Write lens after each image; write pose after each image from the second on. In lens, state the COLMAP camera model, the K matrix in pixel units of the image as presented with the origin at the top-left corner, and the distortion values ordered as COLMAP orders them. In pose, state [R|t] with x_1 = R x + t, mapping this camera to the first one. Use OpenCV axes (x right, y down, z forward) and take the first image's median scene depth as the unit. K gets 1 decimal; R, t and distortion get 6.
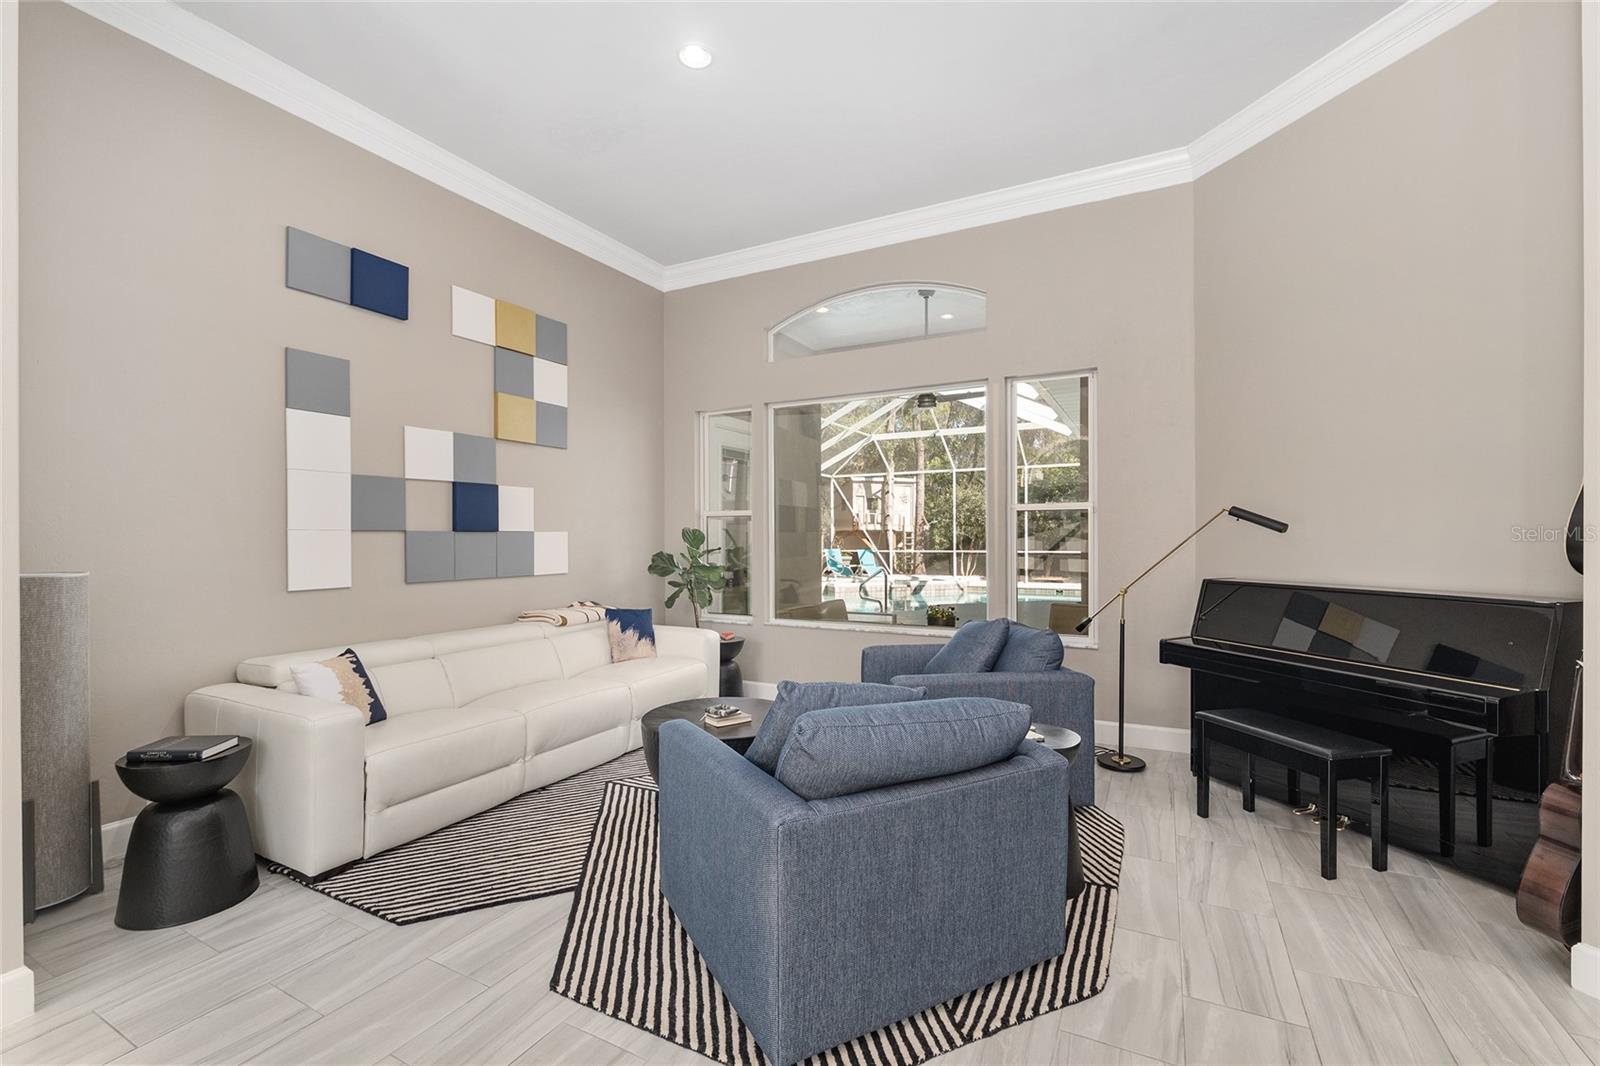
lens RADIAL K [[683.2, 0, 791.1], [0, 683.2, 540.4], [0, 0, 1]] dist [-0.007403, -0.000697]
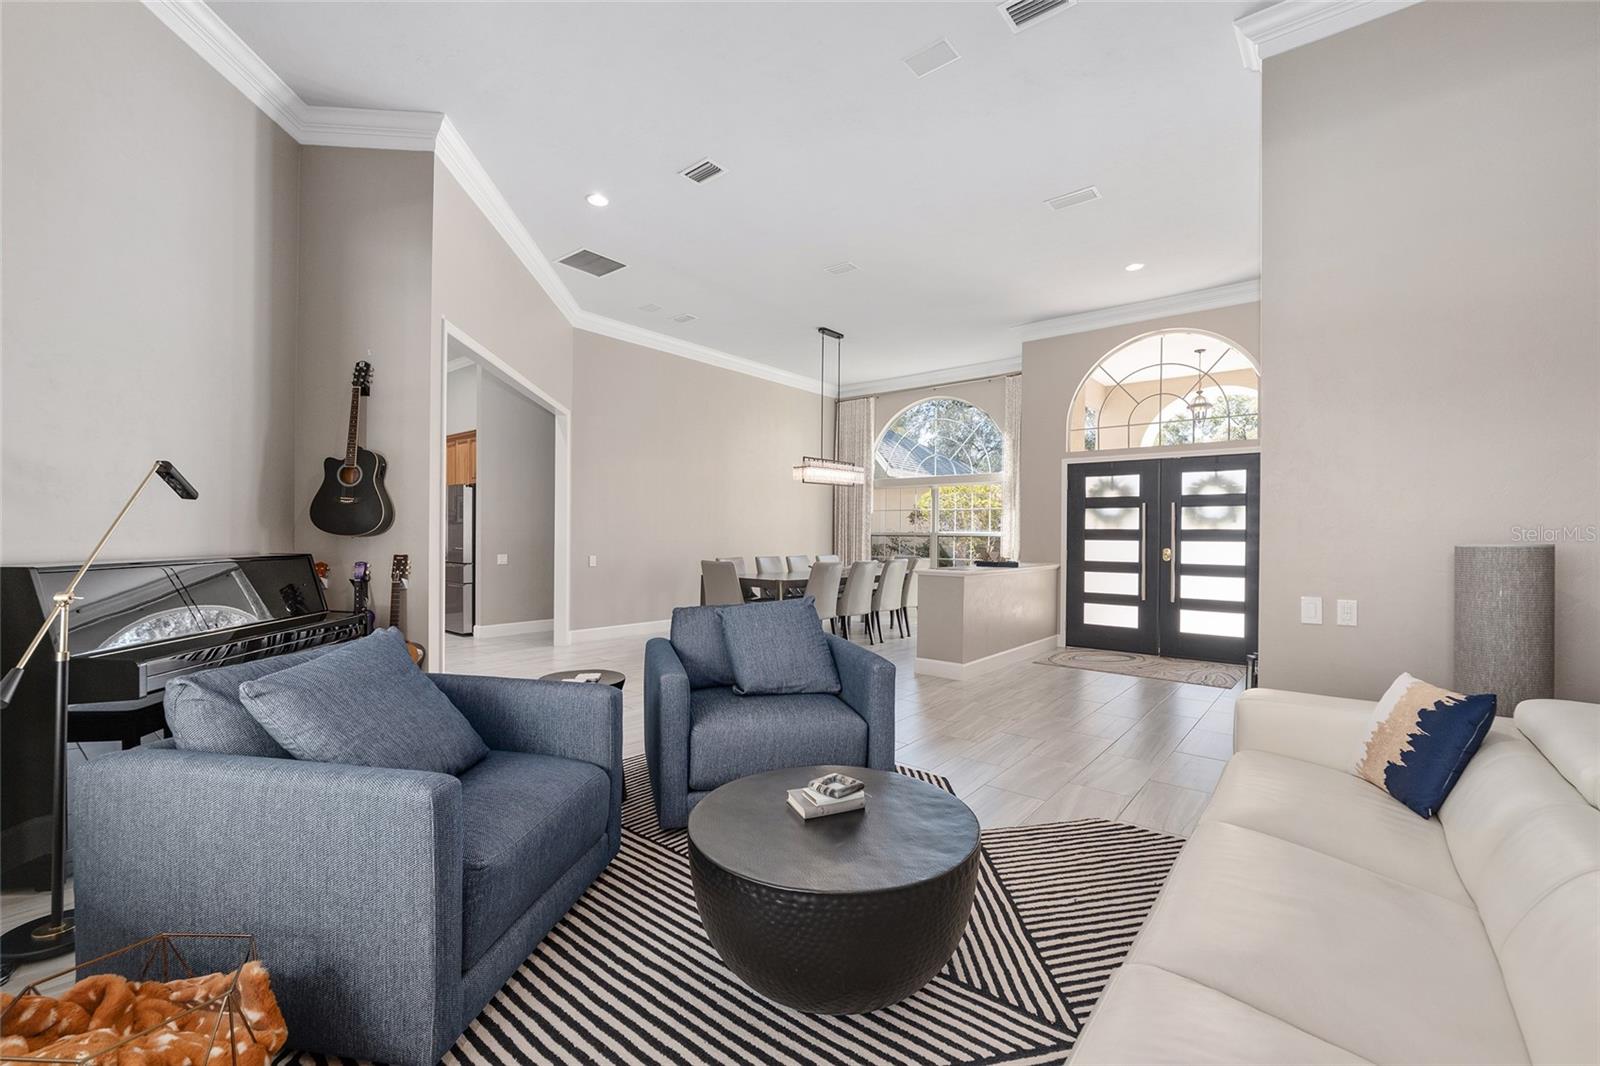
lens RADIAL K [[664.6, 0, 802.2], [0, 664.6, 531.9], [0, 0, 1]] dist [-0.018419, -0.000938]
pose [[-0.983146, -0.000673, 0.182823, -0.145934], [-0.001344, 0.999993, -0.003549, 0.022357], [-0.182820, -0.003735, -0.983139, 1.282925]]
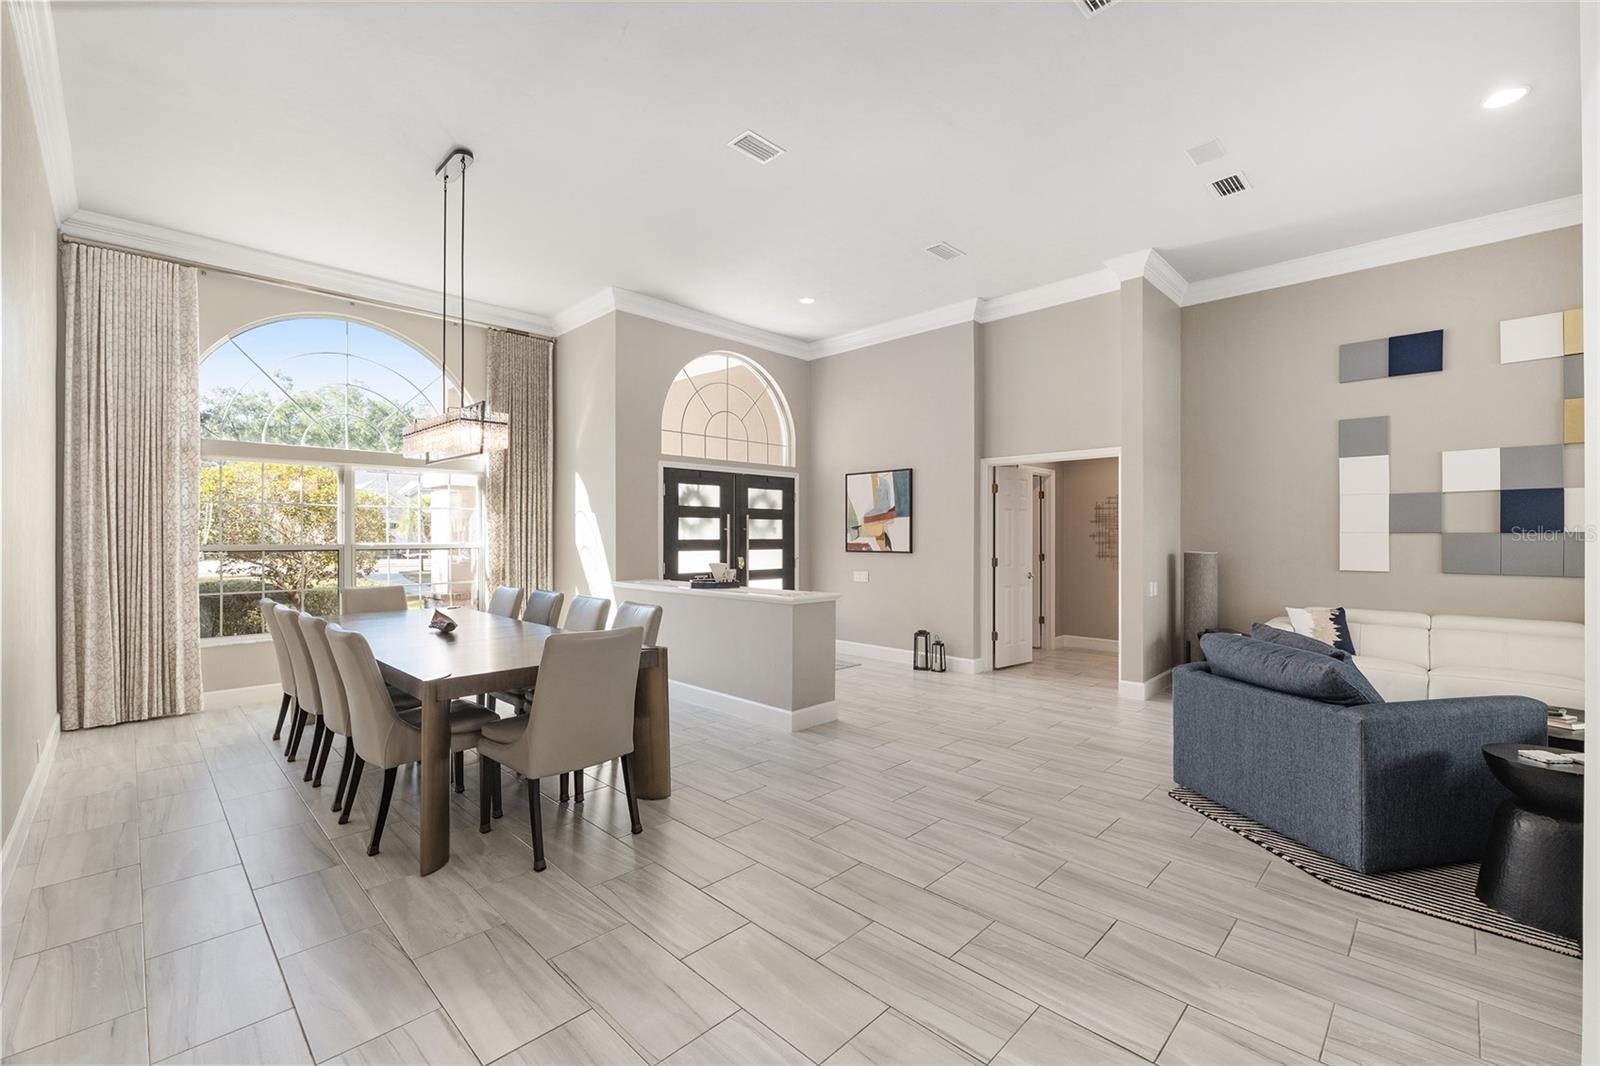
lens RADIAL K [[683.2, 0, 797.6], [0, 683.2, 537.5], [0, 0, 1]] dist [-0.007403, -0.000697]
pose [[-0.280291, 0.007740, -0.959884, 0.968530], [-0.002897, 0.999956, 0.008909, -0.012138], [0.959911, 0.005278, -0.280256, 0.175994]]
